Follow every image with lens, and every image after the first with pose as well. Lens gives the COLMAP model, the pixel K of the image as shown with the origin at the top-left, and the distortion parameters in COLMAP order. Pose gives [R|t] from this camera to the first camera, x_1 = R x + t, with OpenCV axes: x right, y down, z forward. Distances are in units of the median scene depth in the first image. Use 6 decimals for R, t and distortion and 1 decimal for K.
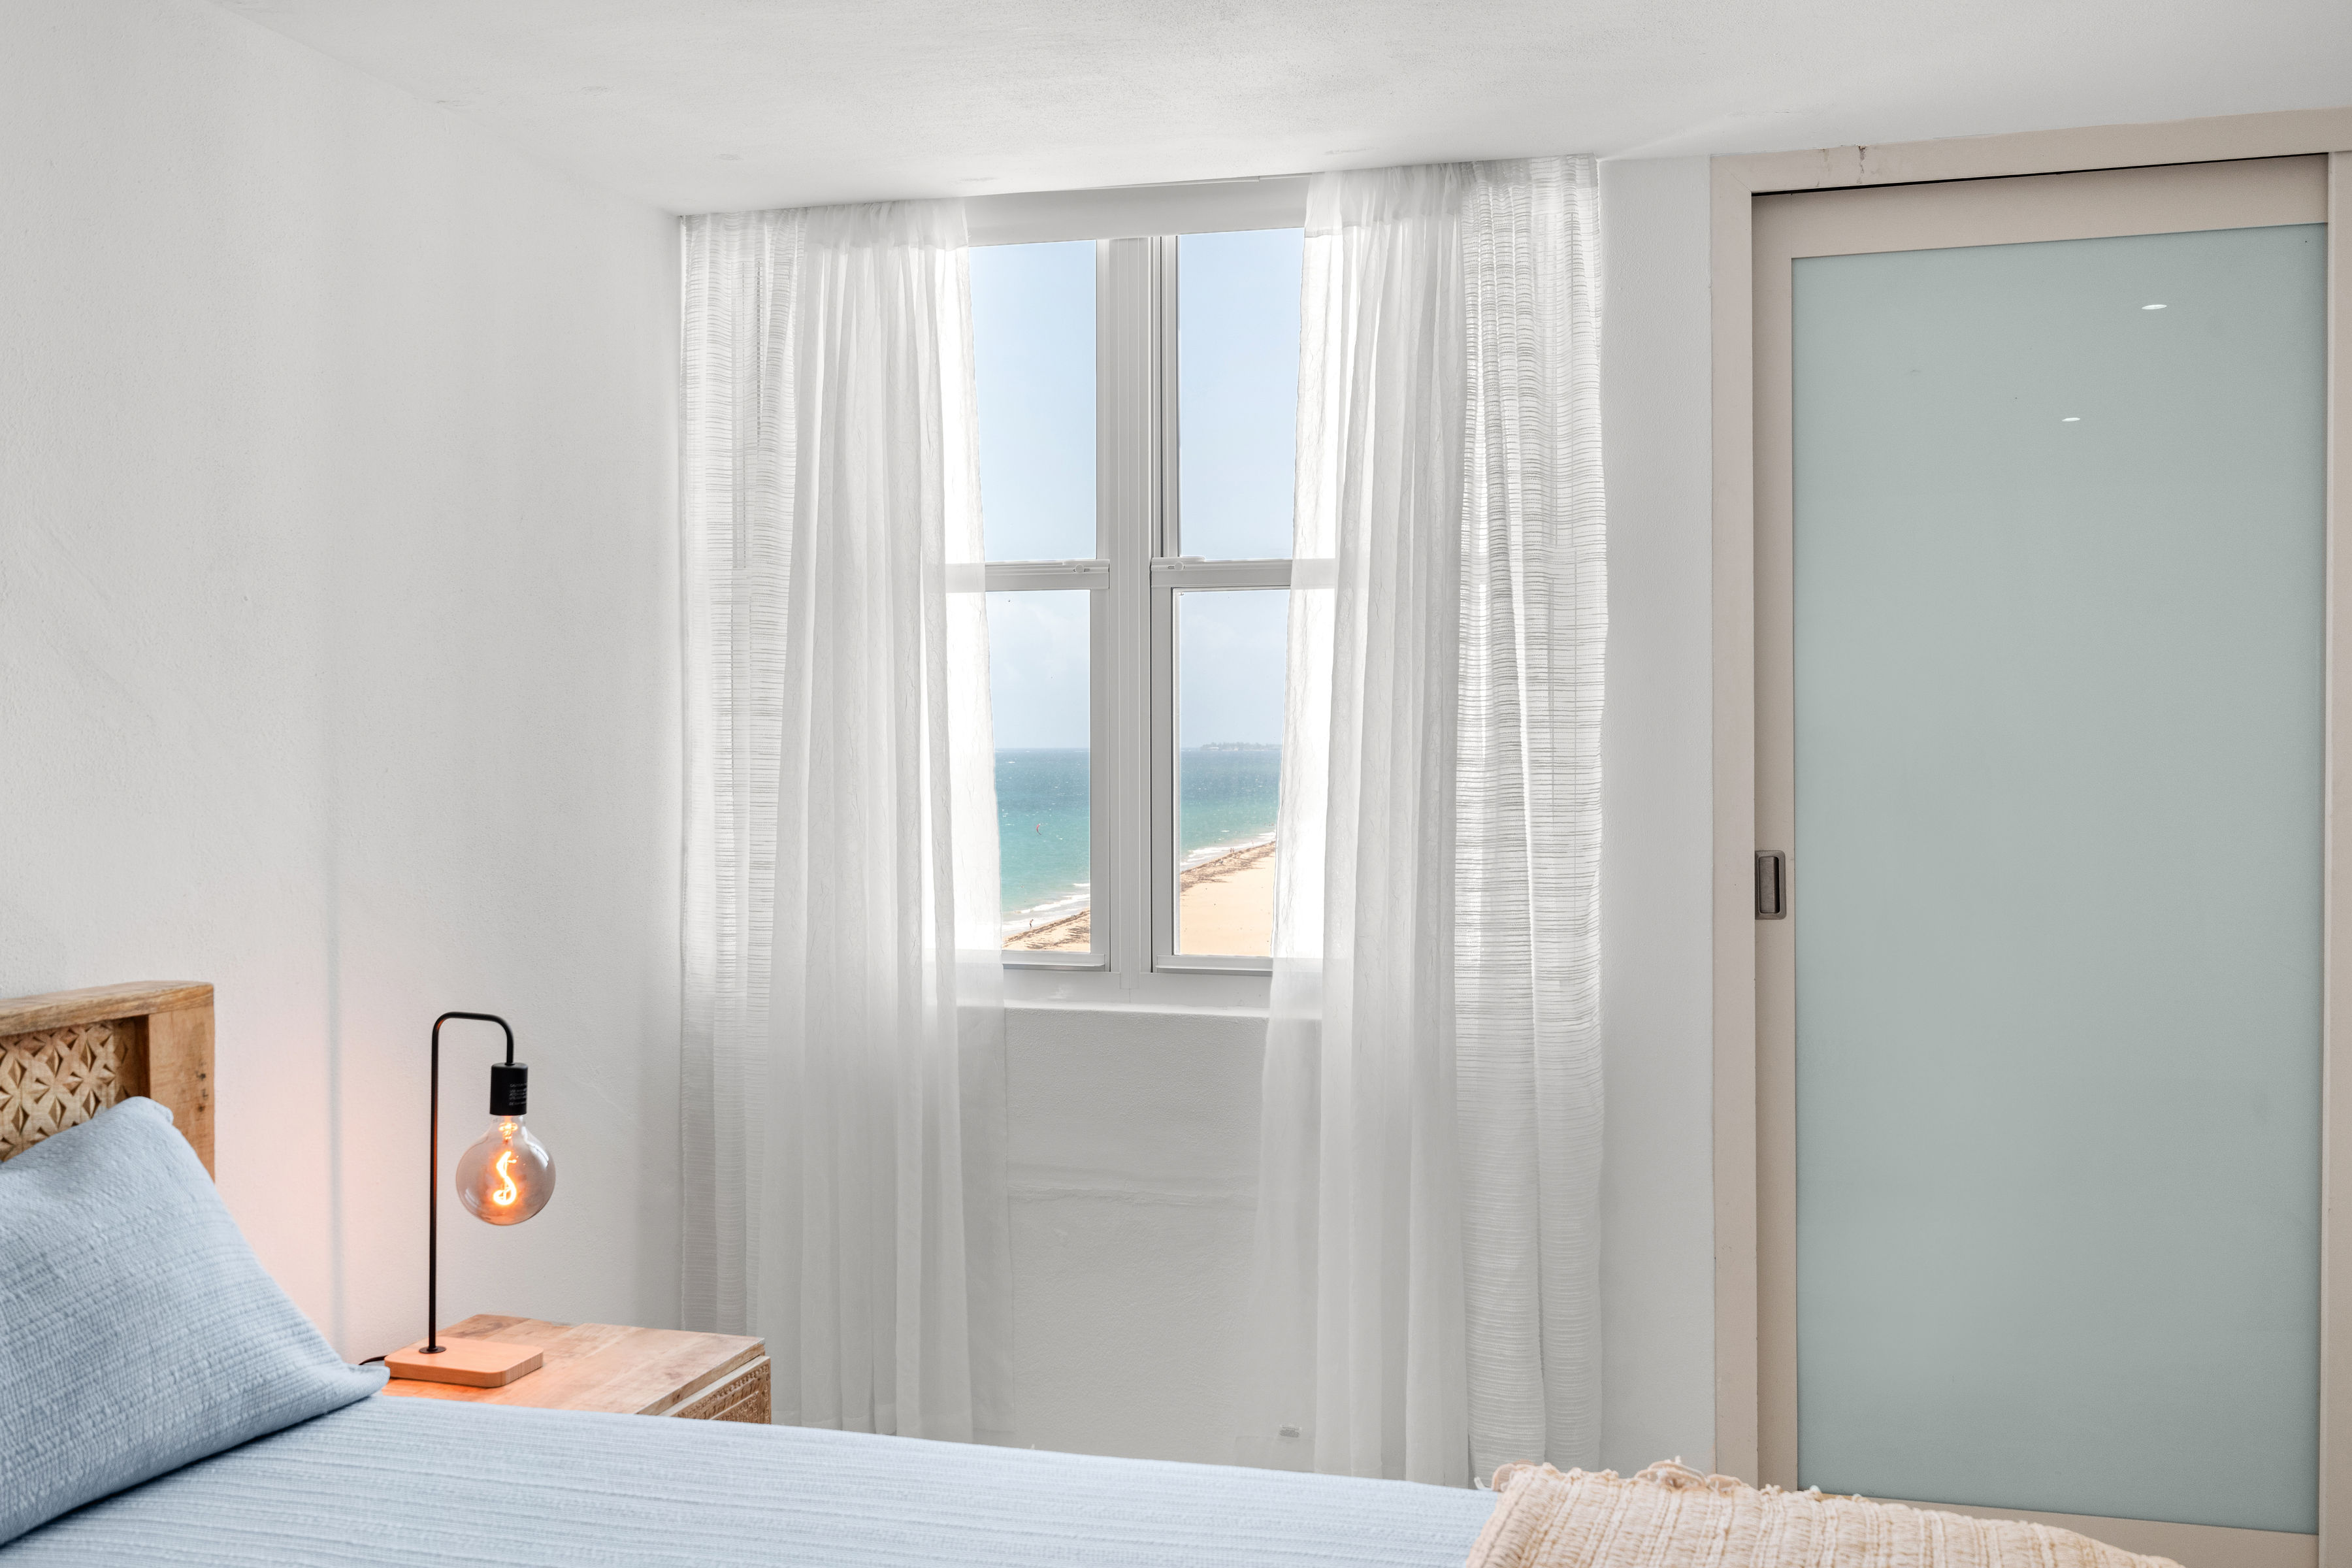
lens RADIAL K [[2222.0, 0, 1168.8], [0, 2222.0, 780.2], [0, 0, 1]] dist [-0.000565, 0.000000]
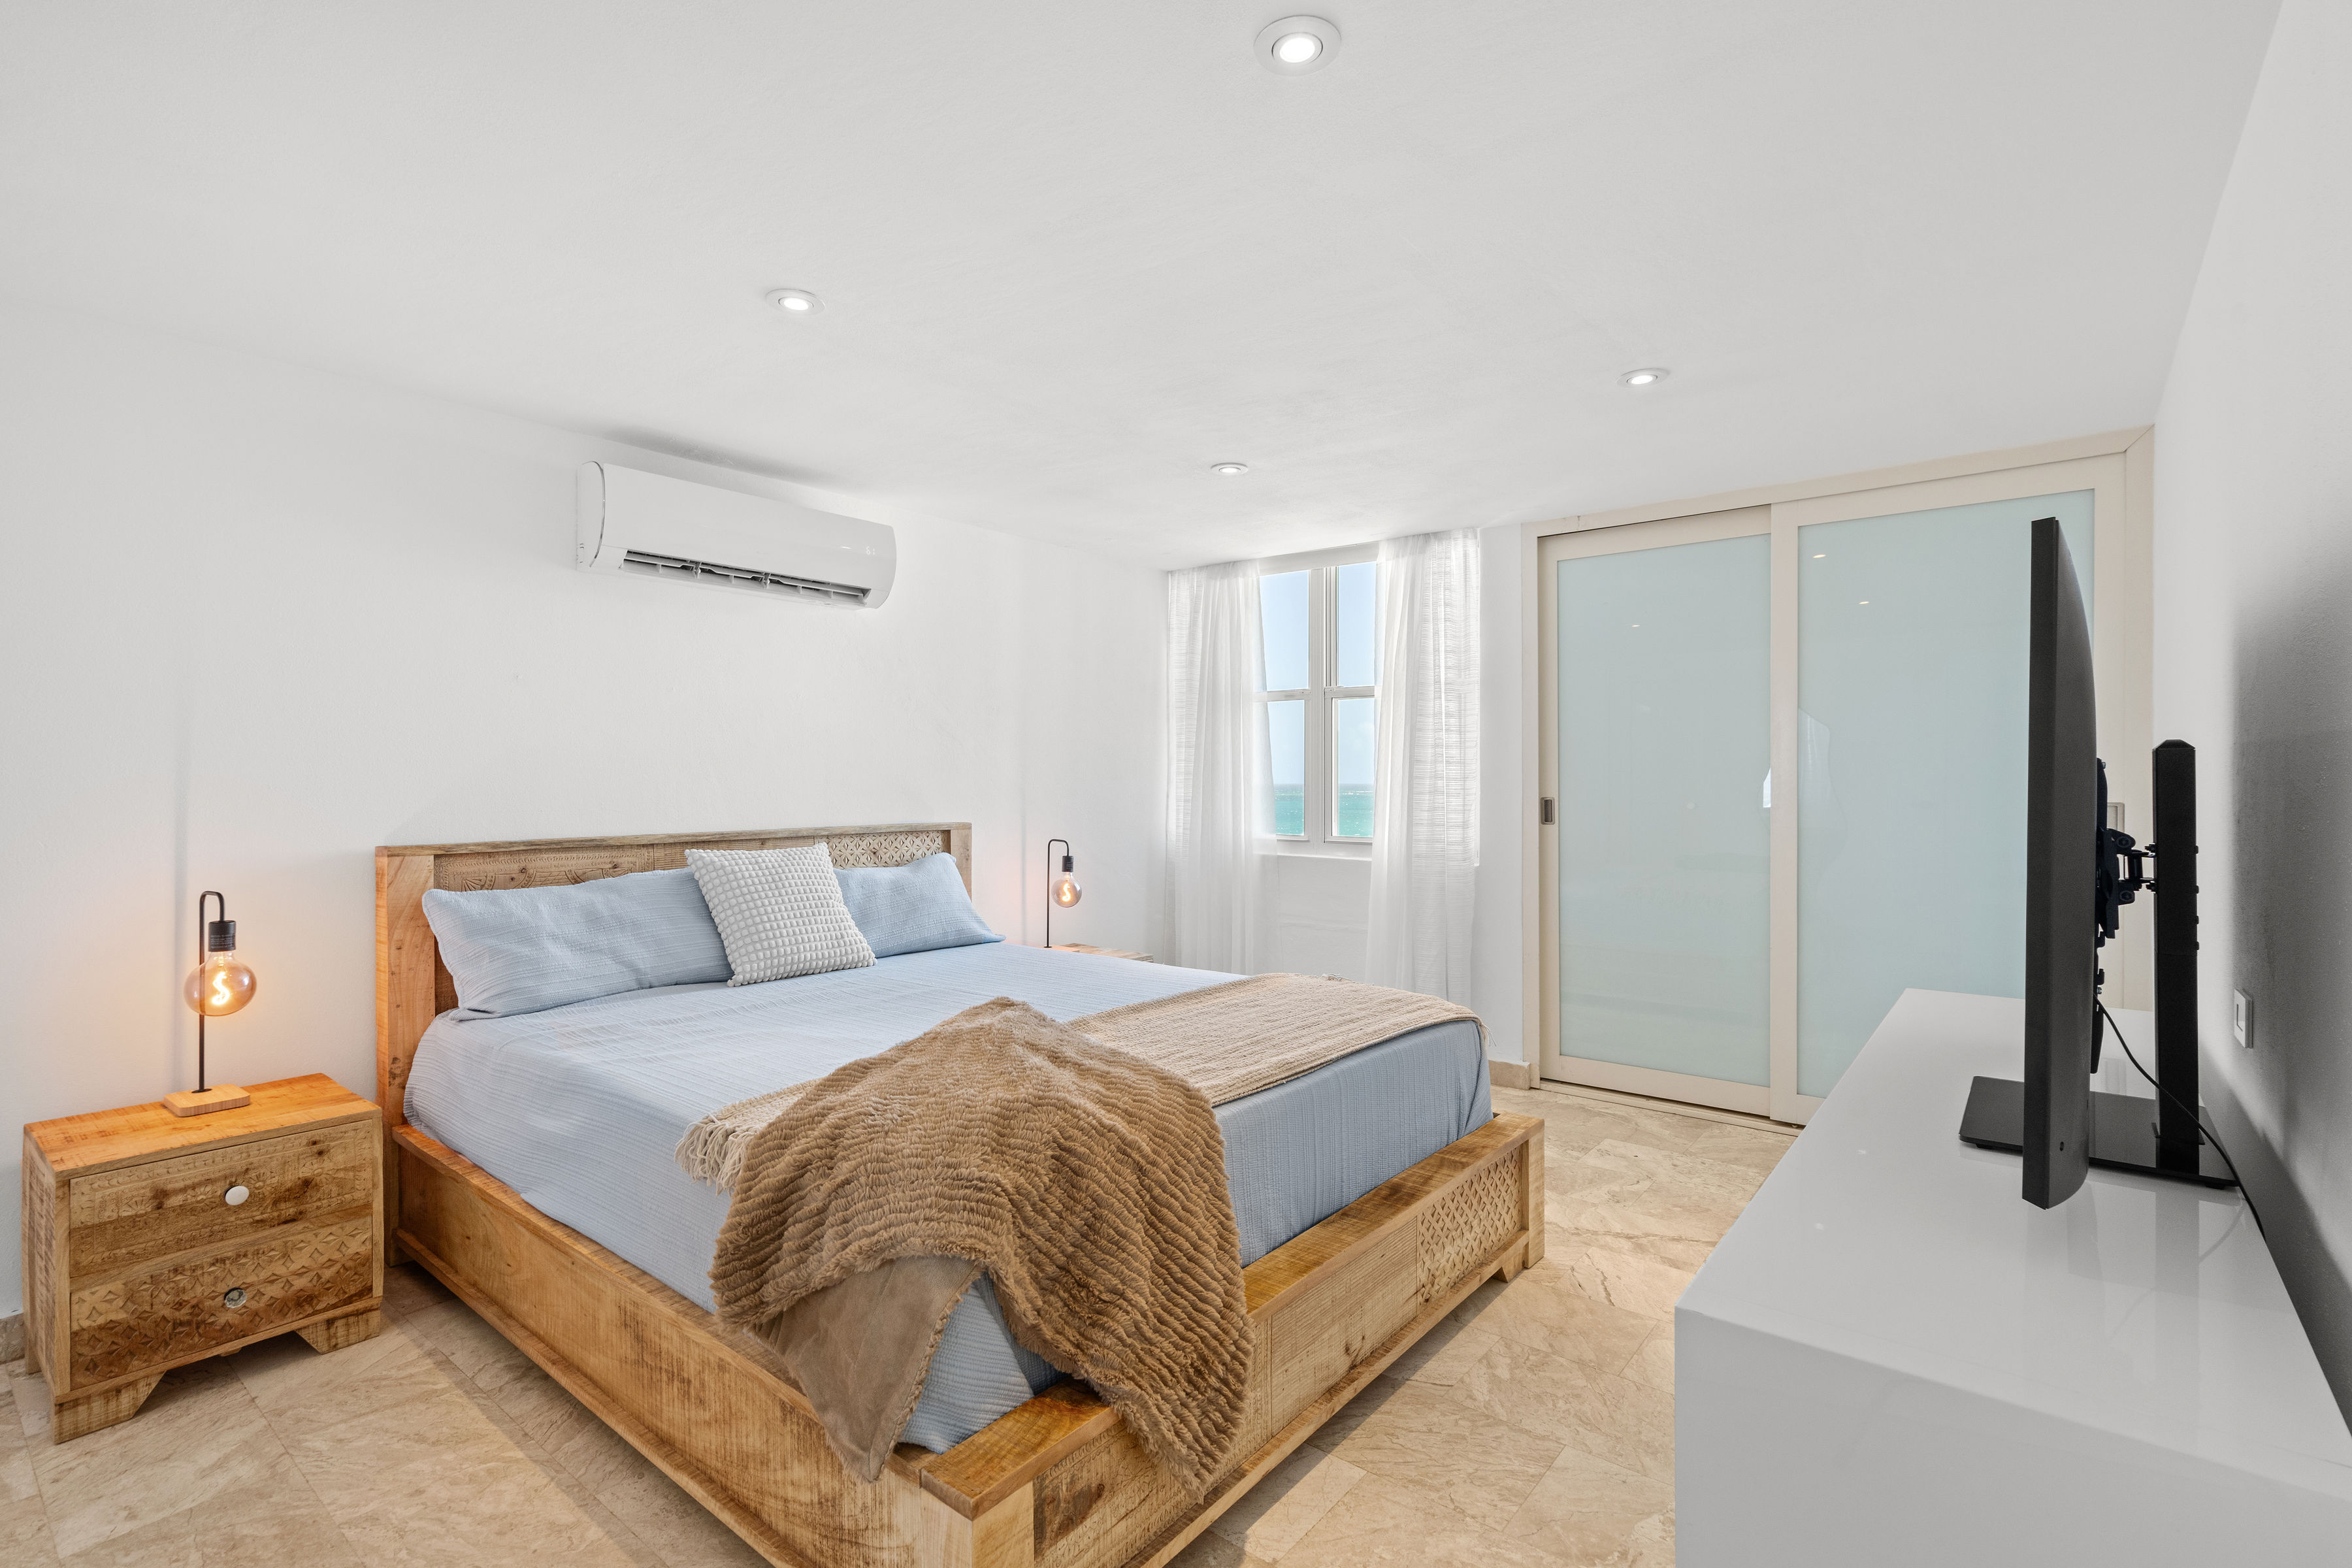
lens RADIAL K [[1078.7, 0, 1176.8], [0, 1078.7, 784.9], [0, 0, 1]] dist [-0.002908, -0.001010]
pose [[0.923041, 0.005714, -0.384660, 0.353130], [-0.010479, 0.999892, -0.010293, 0.034815], [0.384560, 0.013532, 0.923001, -0.284105]]
